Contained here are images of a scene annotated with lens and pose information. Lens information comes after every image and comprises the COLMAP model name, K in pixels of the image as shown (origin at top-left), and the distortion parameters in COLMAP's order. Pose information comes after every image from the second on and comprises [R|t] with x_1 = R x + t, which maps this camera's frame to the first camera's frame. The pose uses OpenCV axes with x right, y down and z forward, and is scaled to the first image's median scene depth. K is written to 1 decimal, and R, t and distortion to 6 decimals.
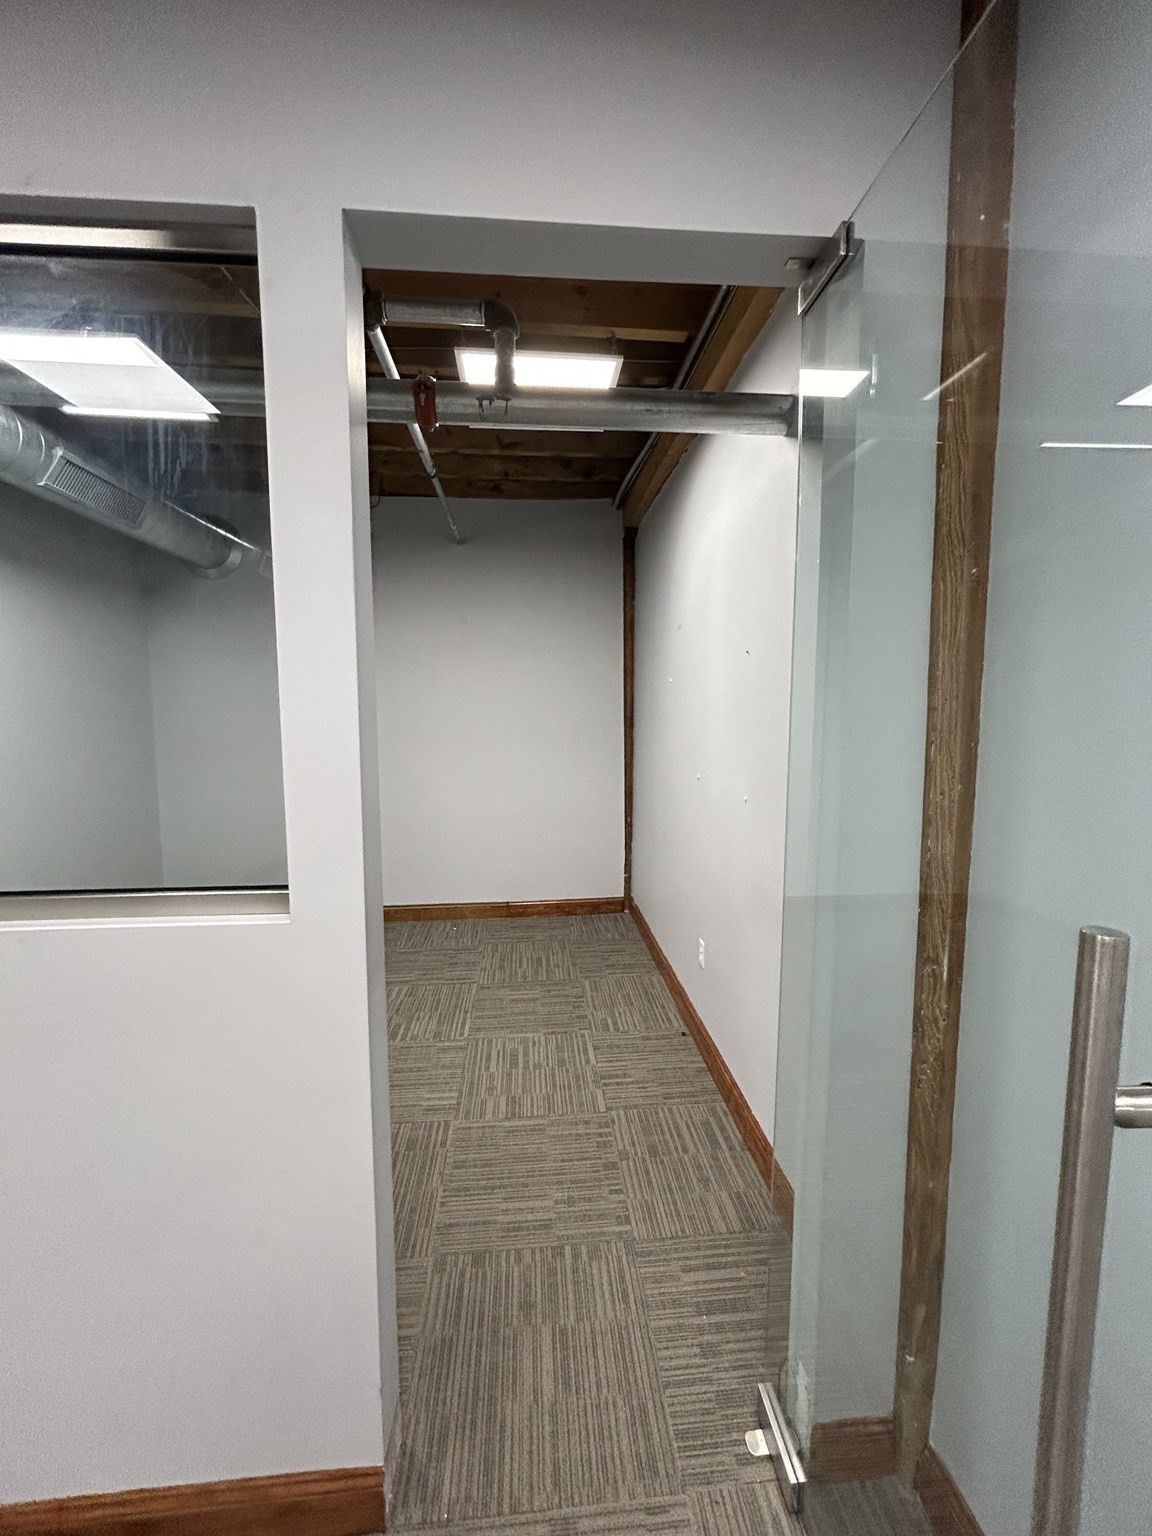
lens RADIAL K [[618.1, 0, 585.3], [0, 618.1, 773.7], [0, 0, 1]] dist [0.000299, -0.000114]
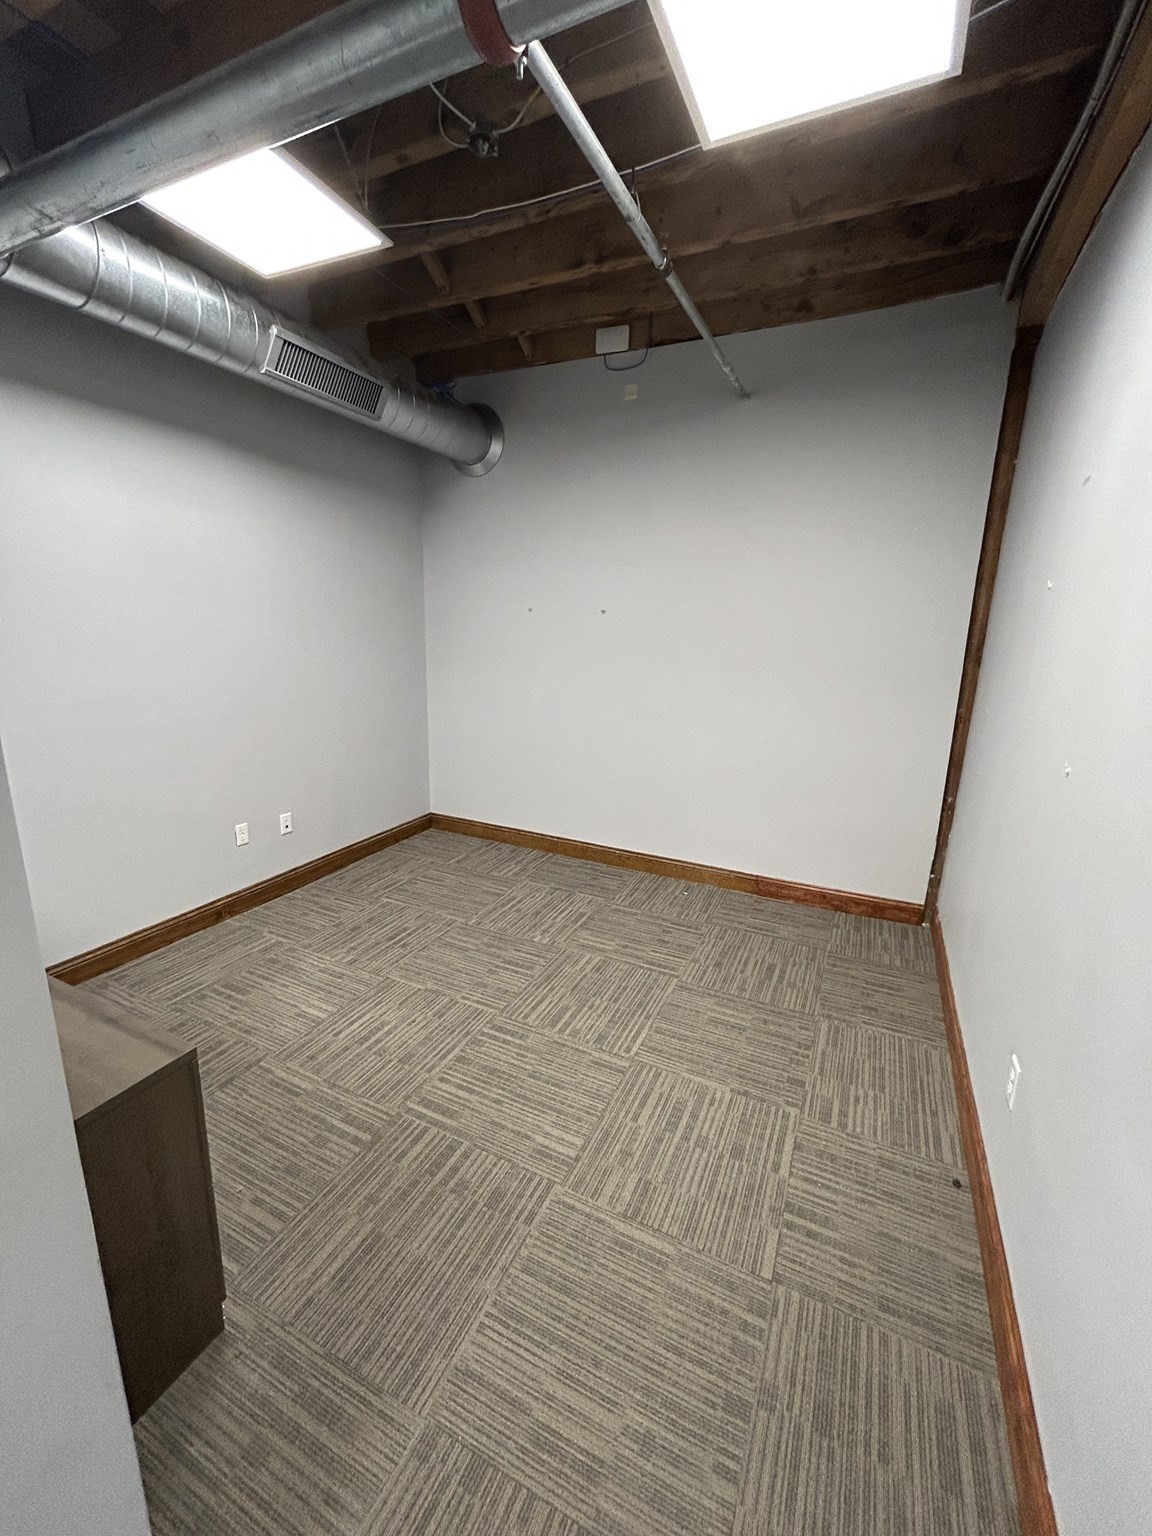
lens RADIAL K [[624.3, 0, 576.8], [0, 624.3, 767.2], [0, 0, 1]] dist [-0.009434, 0.005470]
pose [[0.856130, 0.144912, -0.496025, 0.077363], [-0.085062, 0.986301, 0.141330, -0.033621], [0.509711, -0.078804, 0.856729, 0.296475]]
